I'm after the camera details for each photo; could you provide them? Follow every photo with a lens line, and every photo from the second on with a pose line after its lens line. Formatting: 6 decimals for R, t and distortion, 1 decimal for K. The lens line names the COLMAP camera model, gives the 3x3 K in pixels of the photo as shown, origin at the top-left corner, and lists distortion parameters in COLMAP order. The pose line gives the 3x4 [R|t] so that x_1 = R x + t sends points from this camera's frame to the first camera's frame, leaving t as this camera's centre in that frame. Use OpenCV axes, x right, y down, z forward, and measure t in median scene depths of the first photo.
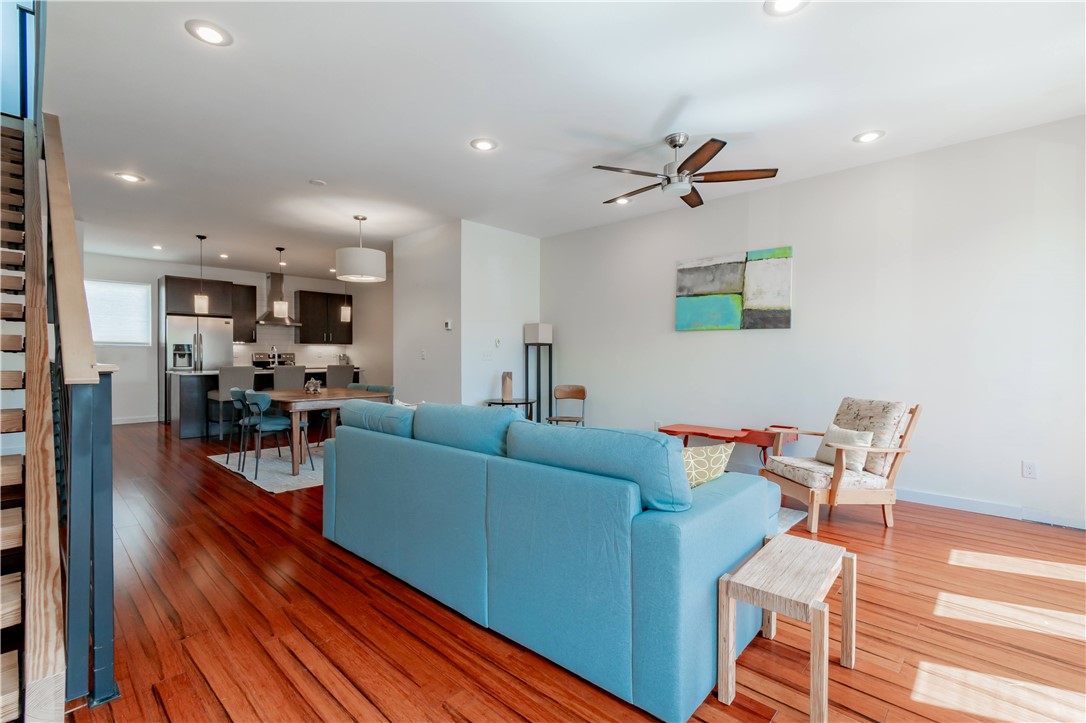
lens RADIAL K [[490.3, 0, 549.5], [0, 490.3, 362.3], [0, 0, 1]] dist [0.004266, 0.000690]
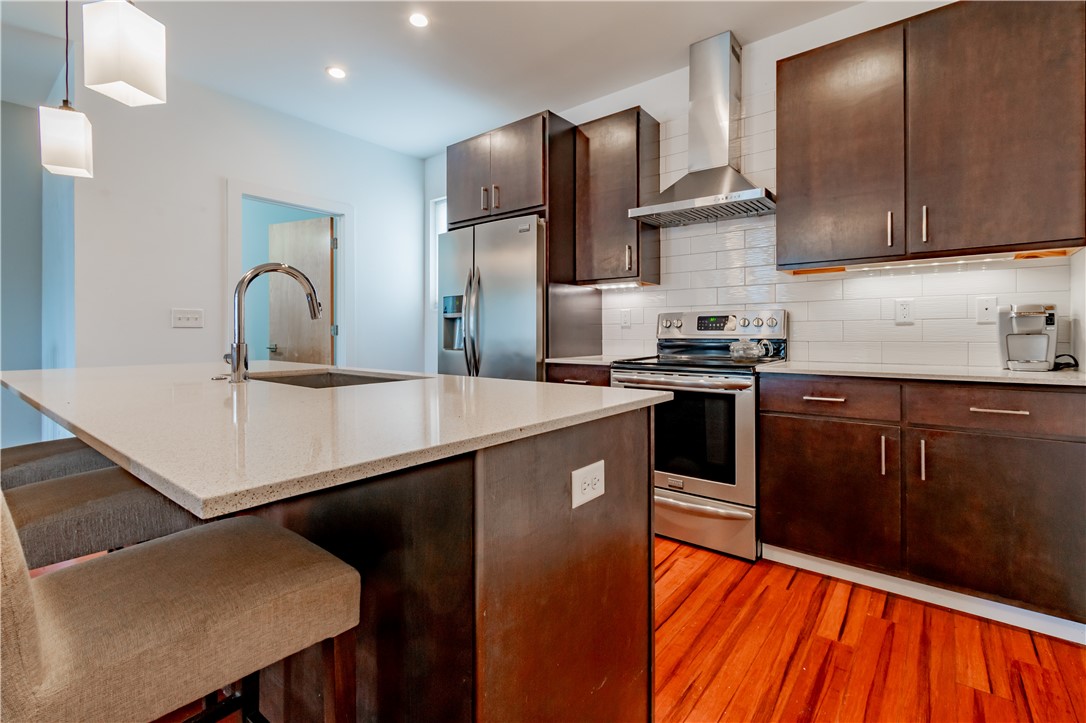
lens RADIAL K [[490.3, 0, 580.6], [0, 490.3, 332.1], [0, 0, 1]] dist [0.004266, 0.000690]
pose [[0.100616, -0.011766, -0.994856, -0.376623], [-0.008882, 0.999880, -0.012723, -0.001927], [0.994886, 0.010116, 0.100499, 1.244380]]
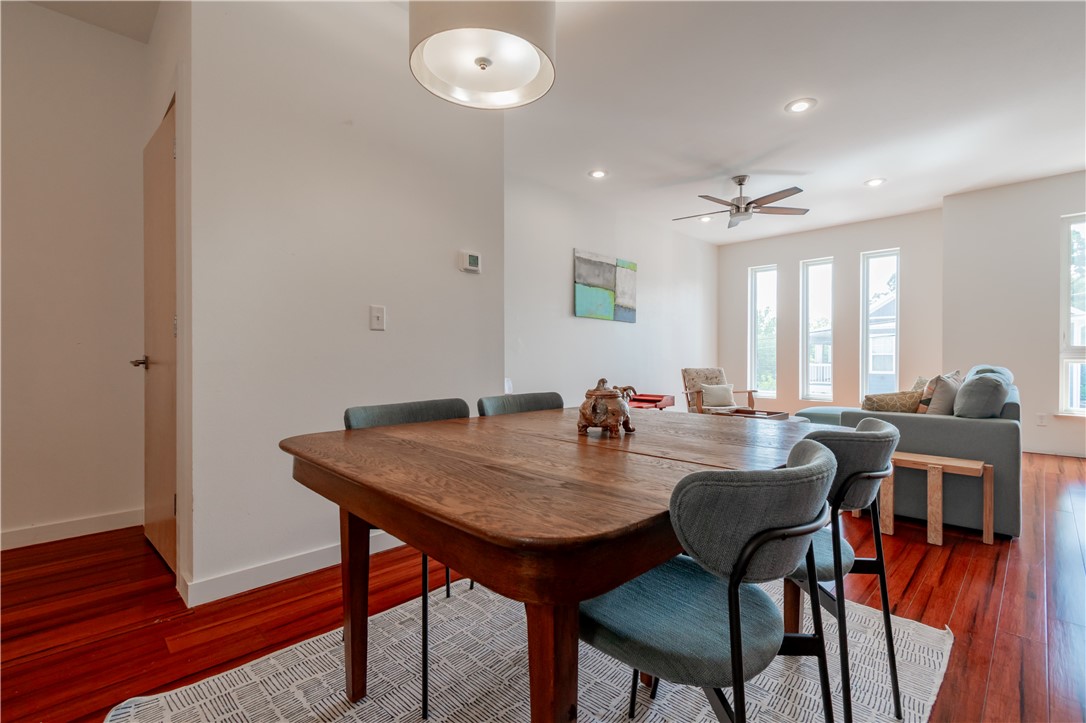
lens RADIAL K [[490.3, 0, 540.2], [0, 490.3, 361.8], [0, 0, 1]] dist [0.004266, 0.000690]
pose [[0.041655, -0.012611, 0.999052, -0.578850], [0.008155, 0.999891, 0.012282, 0.013695], [-0.999099, 0.007636, 0.041753, 0.775355]]
